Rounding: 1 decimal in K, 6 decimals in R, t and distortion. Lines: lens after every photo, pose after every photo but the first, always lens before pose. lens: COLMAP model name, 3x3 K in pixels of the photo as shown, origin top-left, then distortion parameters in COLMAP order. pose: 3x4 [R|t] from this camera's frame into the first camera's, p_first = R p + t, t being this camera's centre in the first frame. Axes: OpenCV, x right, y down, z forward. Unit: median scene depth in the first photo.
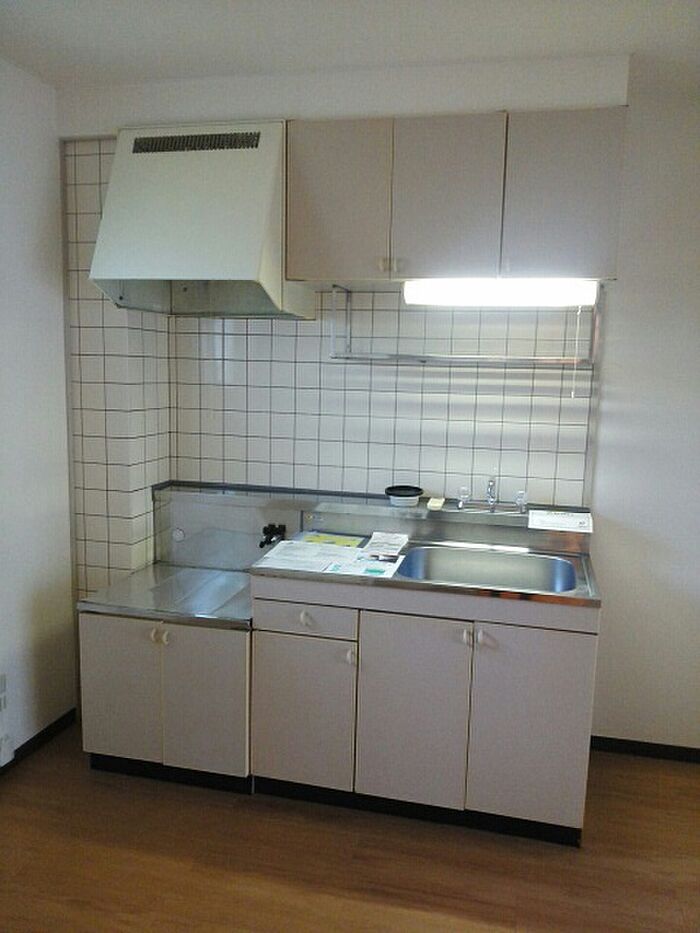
lens RADIAL K [[758.2, 0, 349.3], [0, 758.2, 481.6], [0, 0, 1]] dist [0.034186, -0.017931]
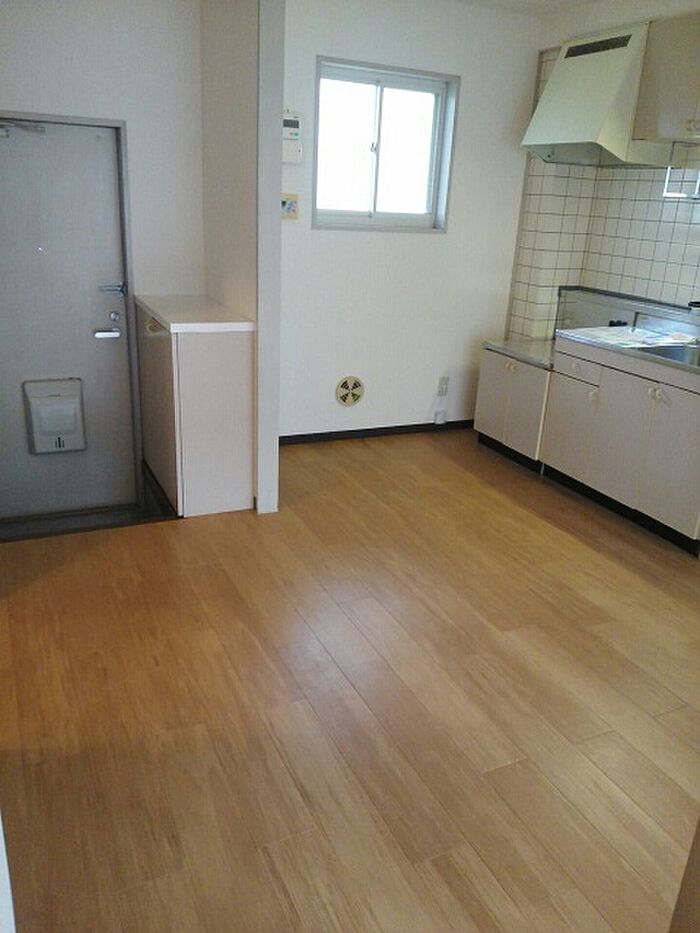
lens RADIAL K [[758.2, 0, 349.3], [0, 758.2, 481.6], [0, 0, 1]] dist [0.034186, -0.017931]
pose [[0.628786, 0.285451, -0.723288, 0.781735], [-0.157995, 0.957678, 0.240603, 0.090399], [0.761358, -0.037012, 0.647274, -0.370448]]
